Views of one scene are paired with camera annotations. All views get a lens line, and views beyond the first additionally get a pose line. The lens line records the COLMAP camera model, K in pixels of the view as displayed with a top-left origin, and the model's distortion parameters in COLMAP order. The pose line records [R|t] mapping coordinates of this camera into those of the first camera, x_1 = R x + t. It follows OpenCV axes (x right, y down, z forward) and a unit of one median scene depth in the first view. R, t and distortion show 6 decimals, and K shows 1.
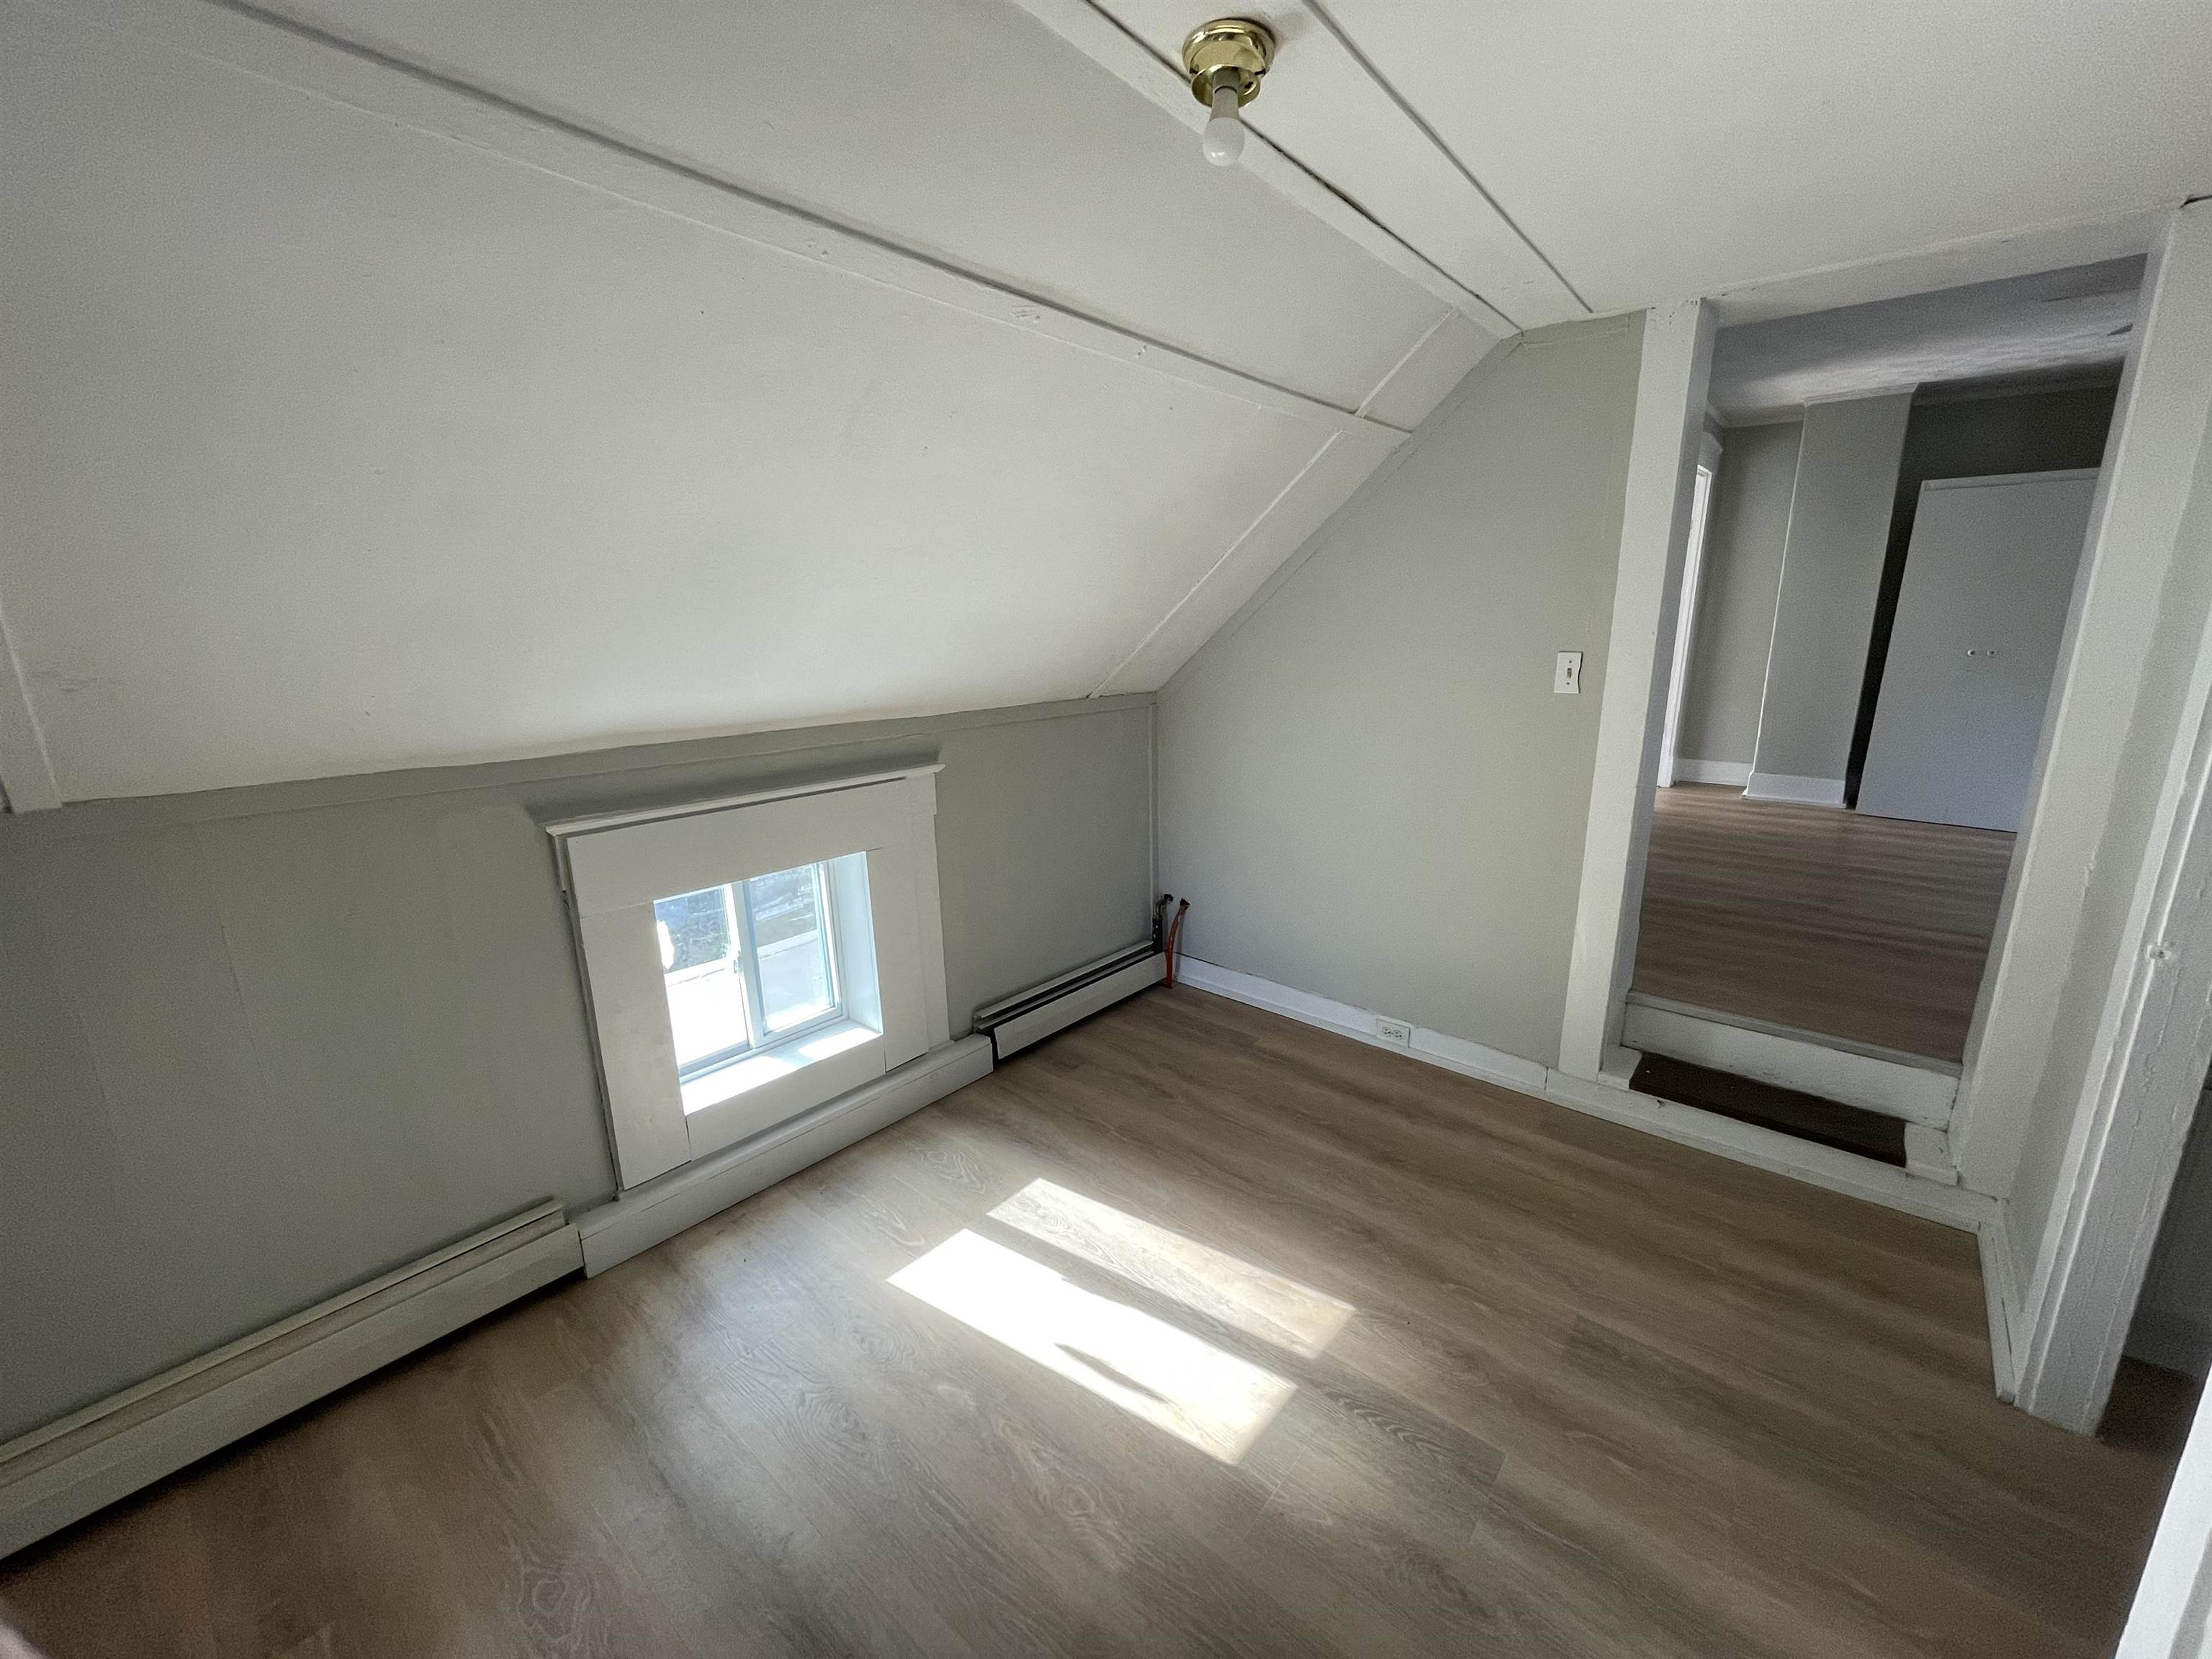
lens RADIAL K [[891.2, 0, 1106.0], [0, 891.2, 829.5], [0, 0, 1]] dist [-0.001363, -0.000371]
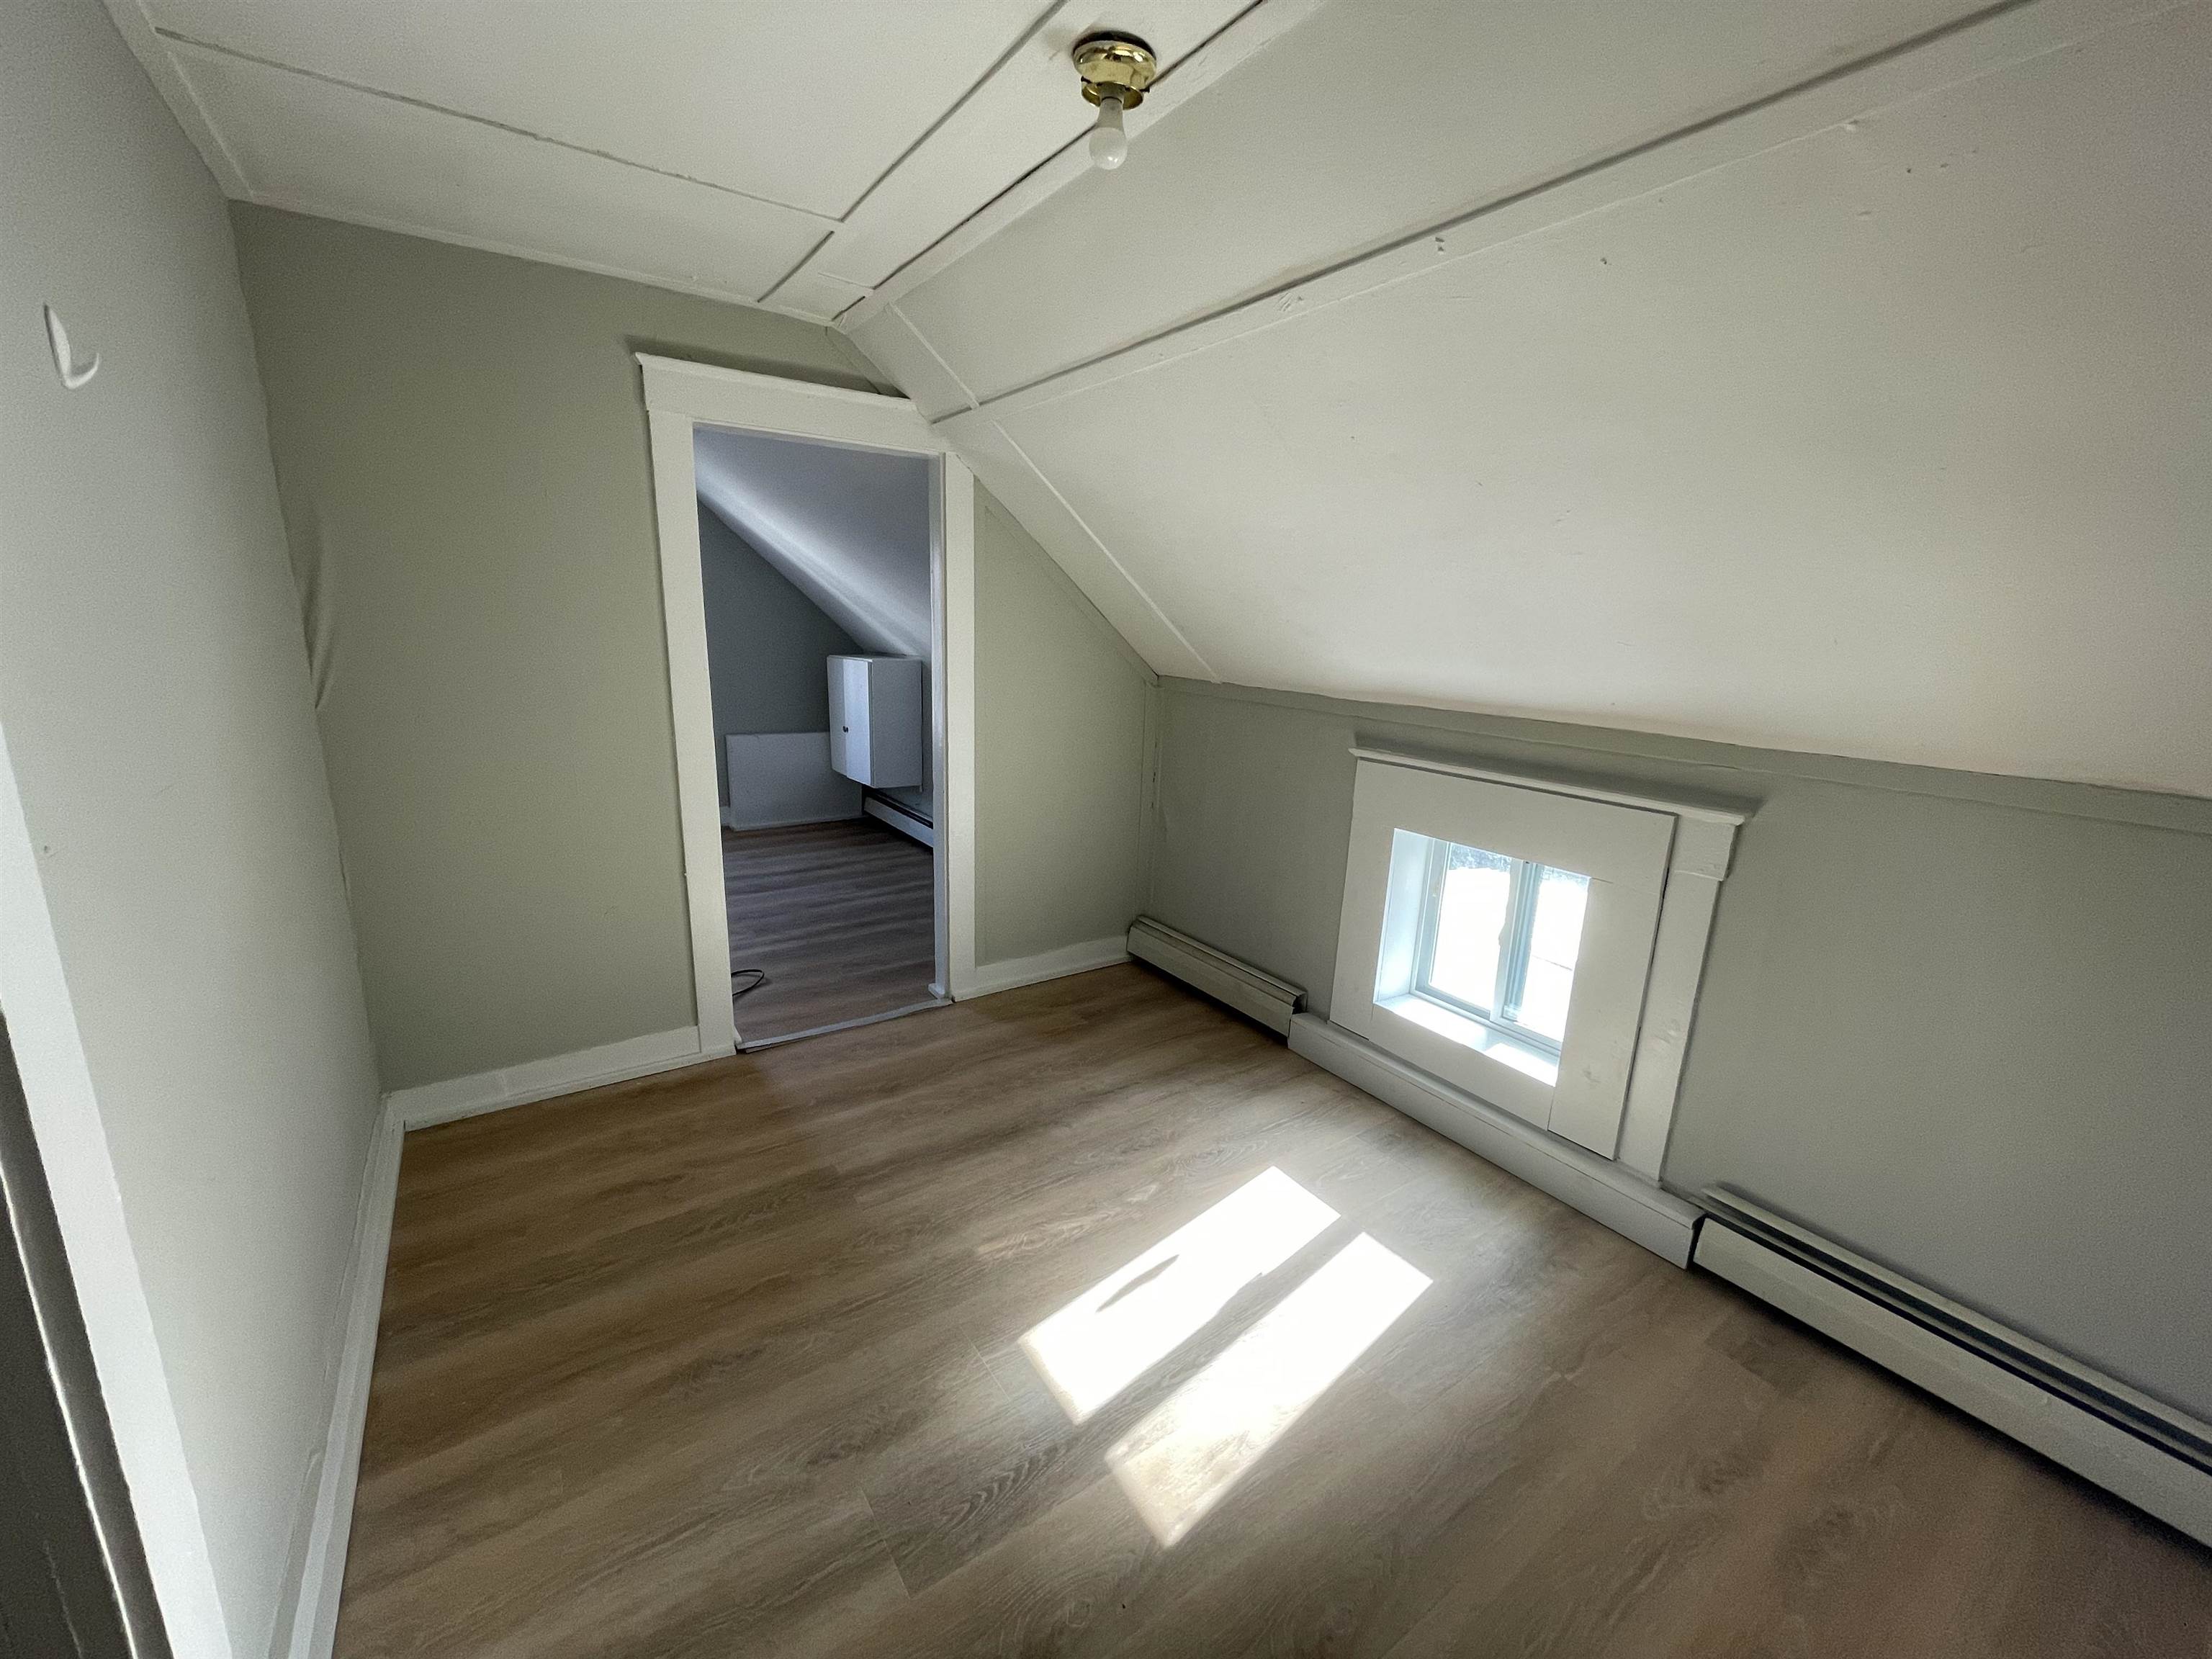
lens RADIAL K [[891.2, 0, 1106.0], [0, 891.2, 829.5], [0, 0, 1]] dist [-0.001363, -0.000371]
pose [[-0.268705, 0.219988, -0.937765, 0.888881], [-0.249245, 0.924532, 0.288301, -0.203586], [0.930417, 0.311201, -0.193595, 0.969484]]
